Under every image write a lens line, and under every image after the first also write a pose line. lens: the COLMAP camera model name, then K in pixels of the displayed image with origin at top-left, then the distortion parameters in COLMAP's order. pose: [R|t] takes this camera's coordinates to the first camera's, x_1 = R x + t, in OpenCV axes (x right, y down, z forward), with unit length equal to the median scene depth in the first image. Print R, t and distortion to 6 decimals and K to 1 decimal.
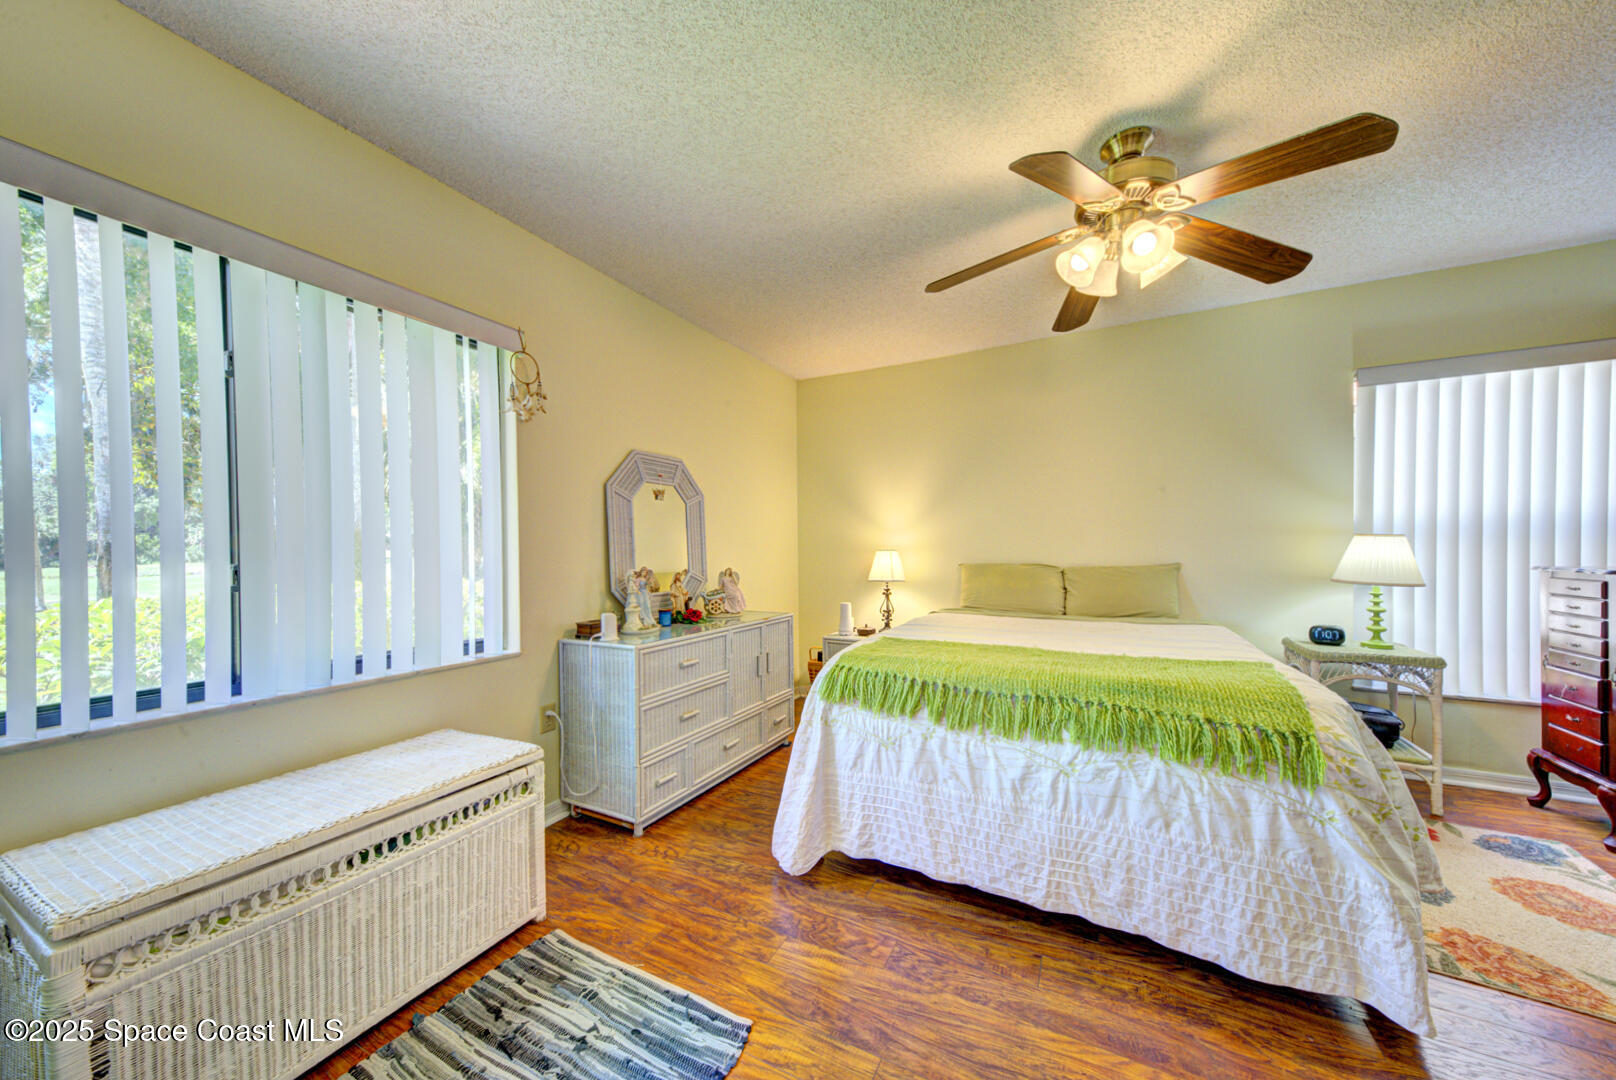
lens RADIAL K [[556.7, 0, 806.7], [0, 556.7, 555.5], [0, 0, 1]] dist [0.021209, -0.003055]
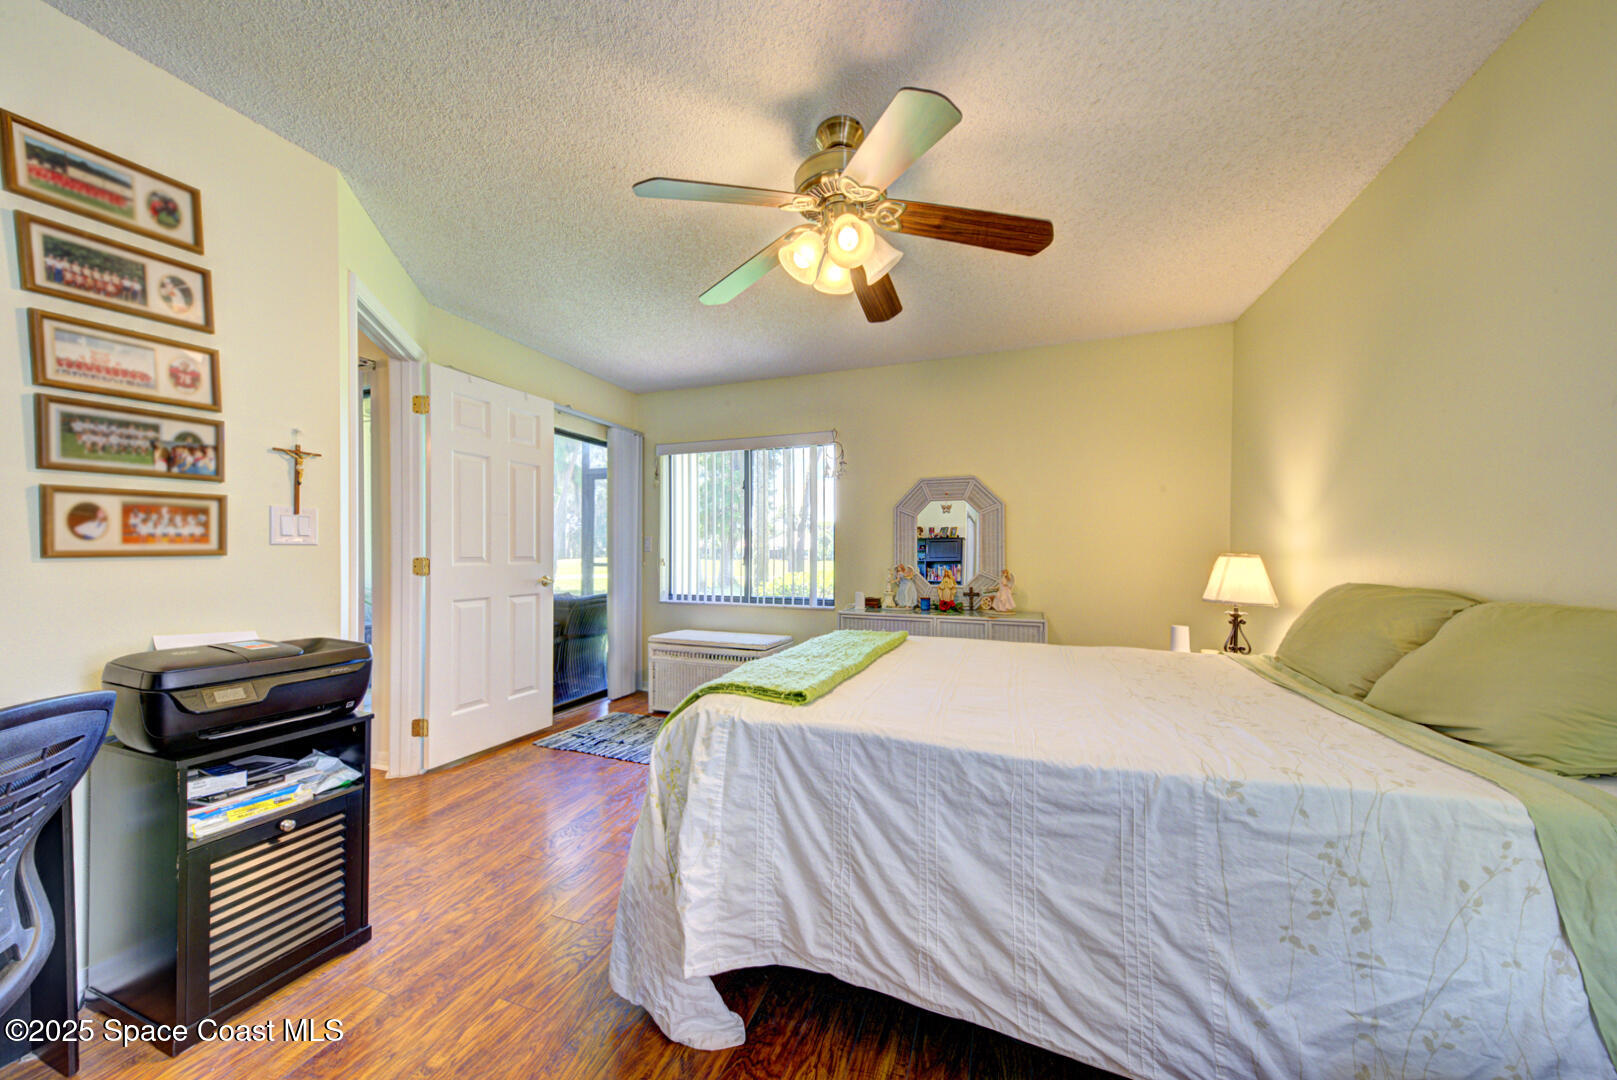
lens RADIAL K [[557.1, 0, 808.8], [0, 557.1, 557.2], [0, 0, 1]] dist [0.021209, -0.003055]
pose [[0.133634, 0.015111, -0.990916, 1.531343], [-0.019313, 0.999734, 0.012641, -0.013680], [0.990843, 0.017448, 0.133890, 0.832336]]
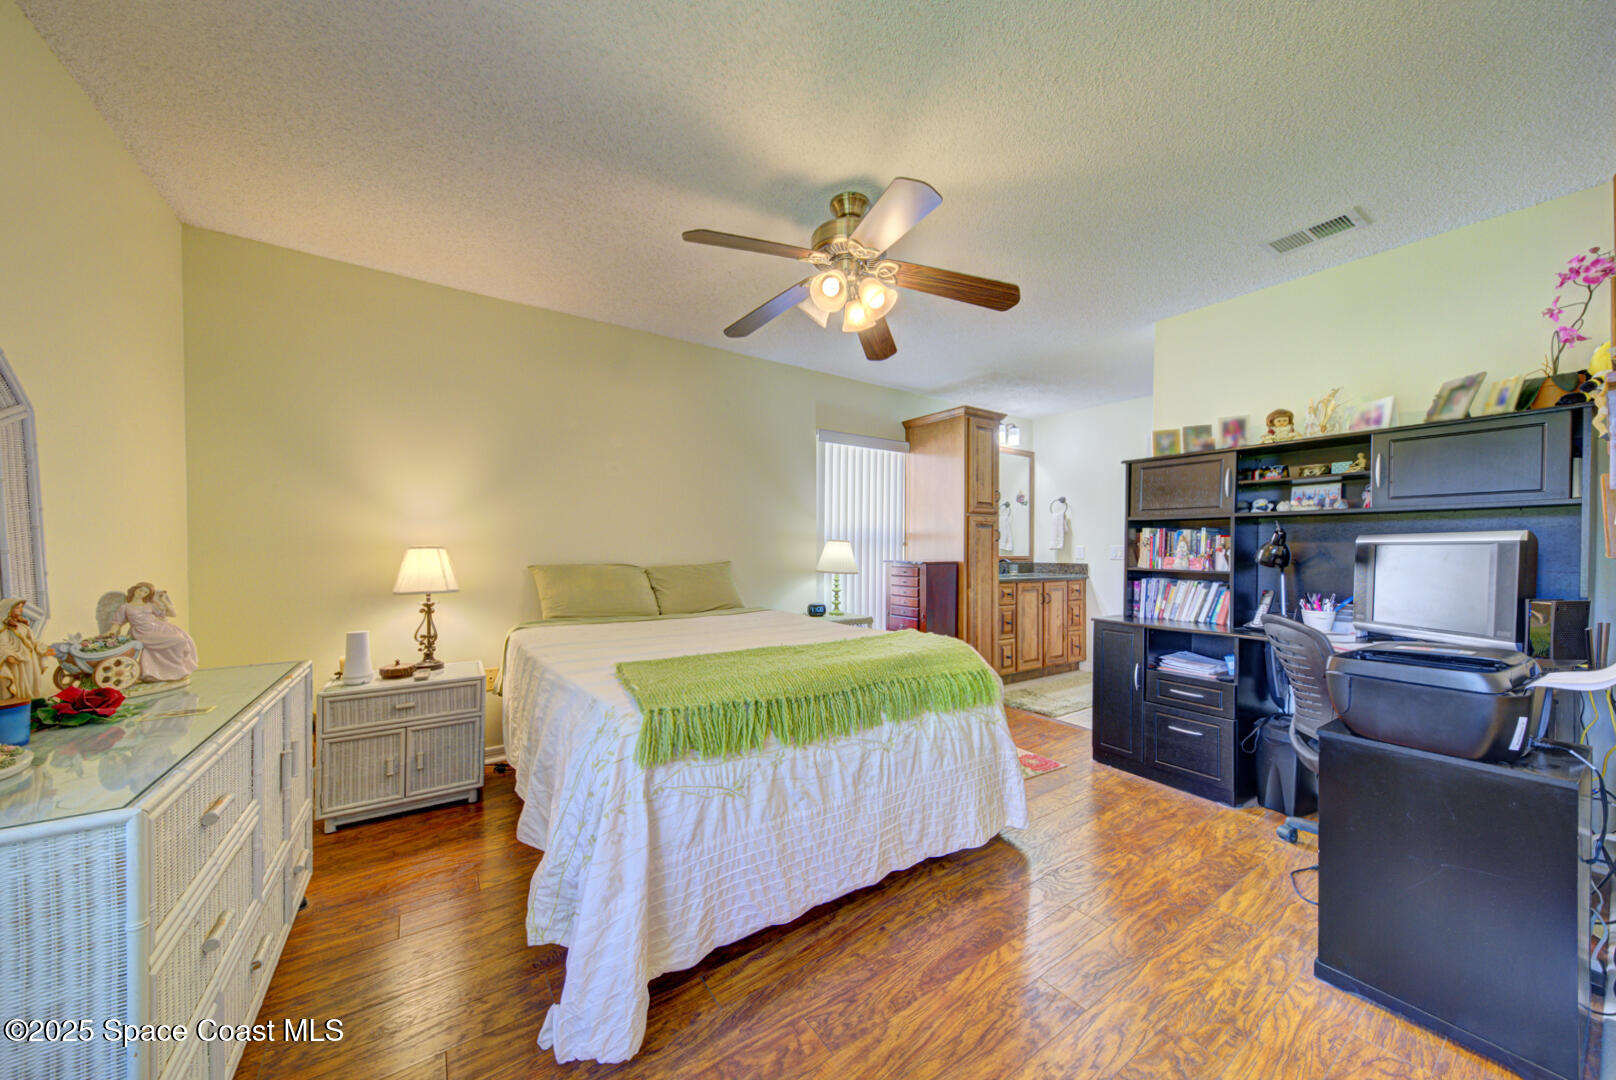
lens RADIAL K [[556.7, 0, 802.8], [0, 556.7, 555.5], [0, 0, 1]] dist [0.021209, -0.003055]
pose [[0.467893, -0.002045, 0.883783, -0.514862], [0.002306, 0.999997, 0.001093, 0.001522], [-0.883782, 0.001526, 0.467896, 0.544806]]
